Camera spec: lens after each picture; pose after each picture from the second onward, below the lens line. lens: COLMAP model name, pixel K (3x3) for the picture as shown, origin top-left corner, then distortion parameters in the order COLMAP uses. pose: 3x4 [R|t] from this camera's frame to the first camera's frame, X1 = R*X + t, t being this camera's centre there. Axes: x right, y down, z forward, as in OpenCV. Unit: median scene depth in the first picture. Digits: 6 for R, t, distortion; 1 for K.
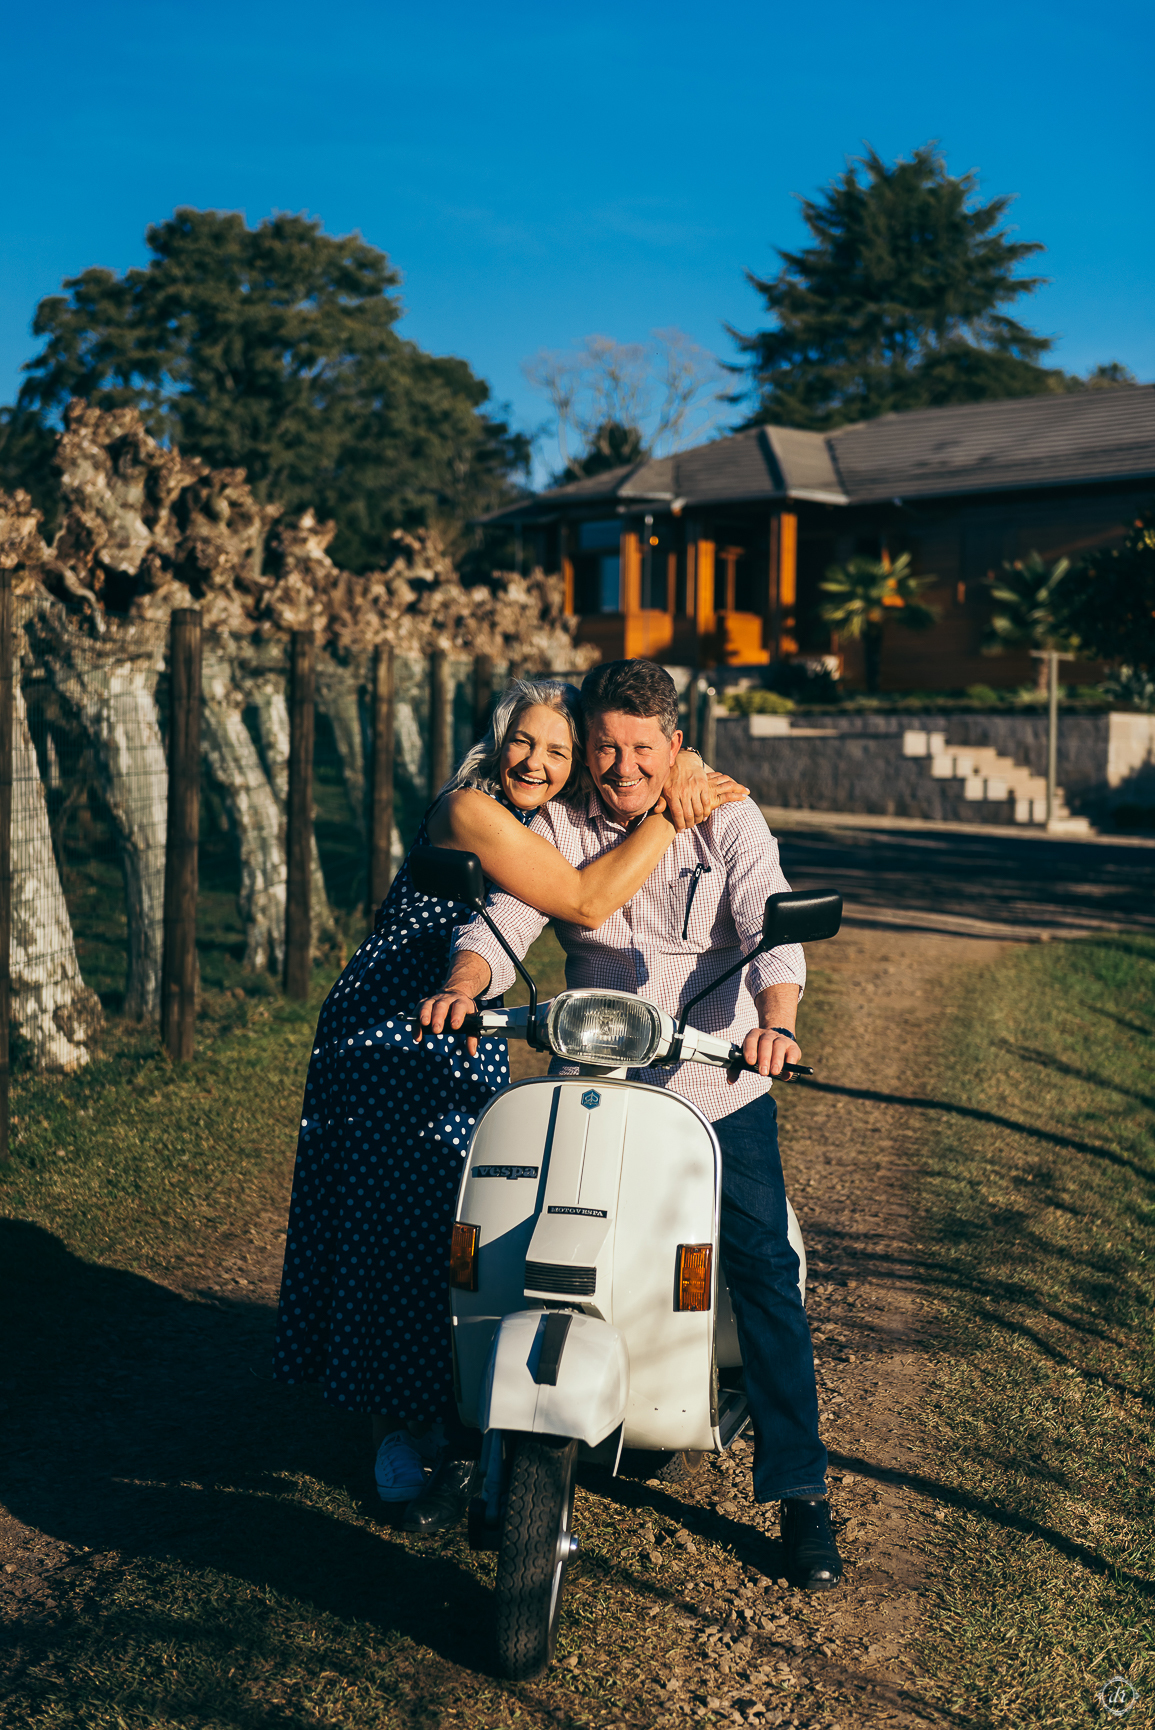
lens RADIAL K [[2881.2, 0, 578.3], [0, 2881.2, 871.3], [0, 0, 1]] dist [-0.040433, 0.000000]
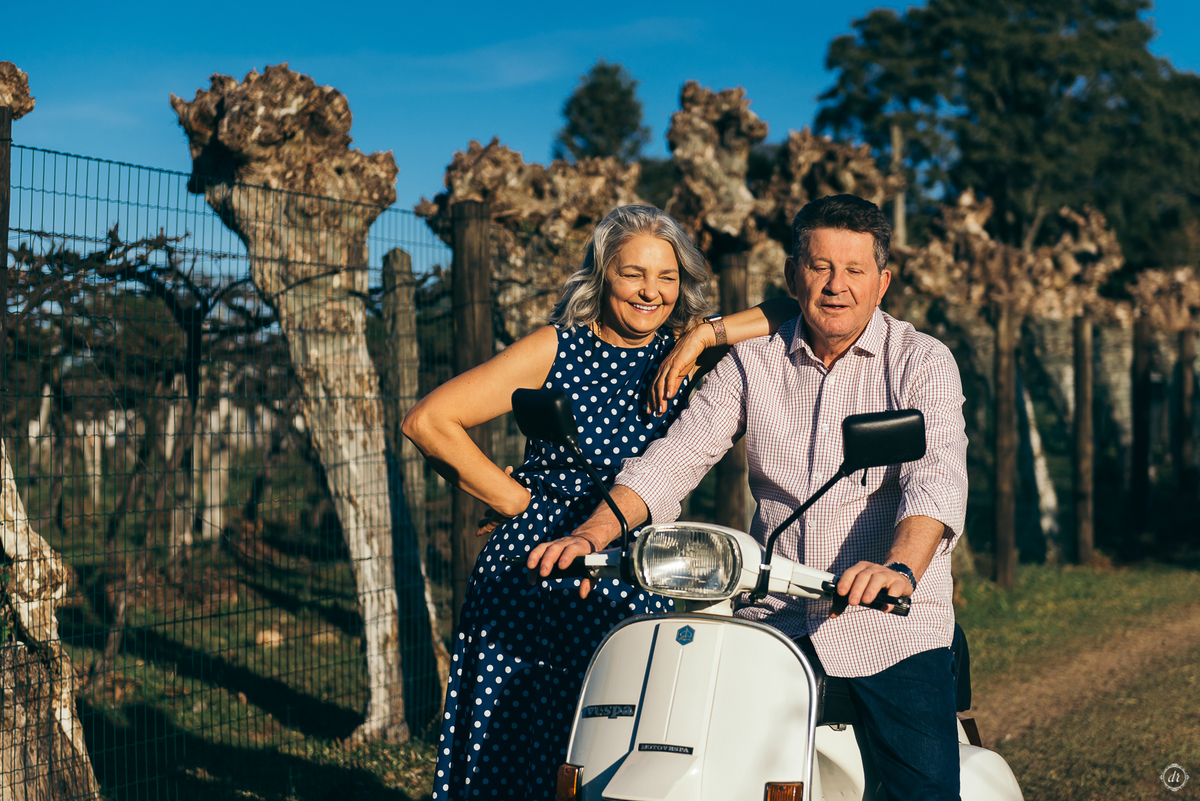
lens RADIAL K [[2580.0, 0, 604.0], [0, 2580.0, 397.6], [0, 0, 1]] dist [-0.129596, 0.000000]
pose [[0.956505, -0.018078, -0.291155, 0.026904], [0.000281, 0.998135, -0.061052, 0.005971], [0.291716, 0.058314, 0.954726, 0.017584]]
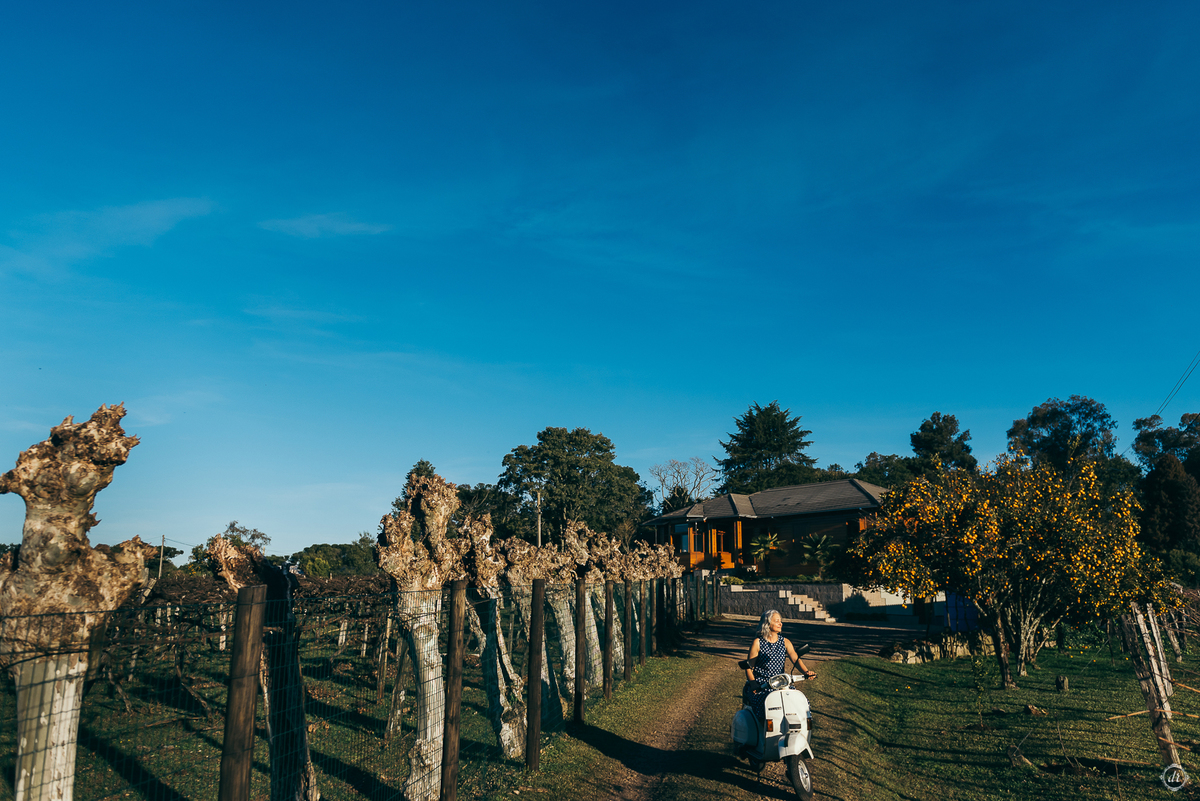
lens RADIAL K [[957.3, 0, 626.0], [0, 957.3, 369.8], [0, 0, 1]] dist [0.015400, 0.000184]
pose [[0.999267, -0.022156, -0.031211, -0.017492], [0.013214, 0.964984, -0.261975, -0.006376], [0.035923, 0.261371, 0.964570, -0.101164]]
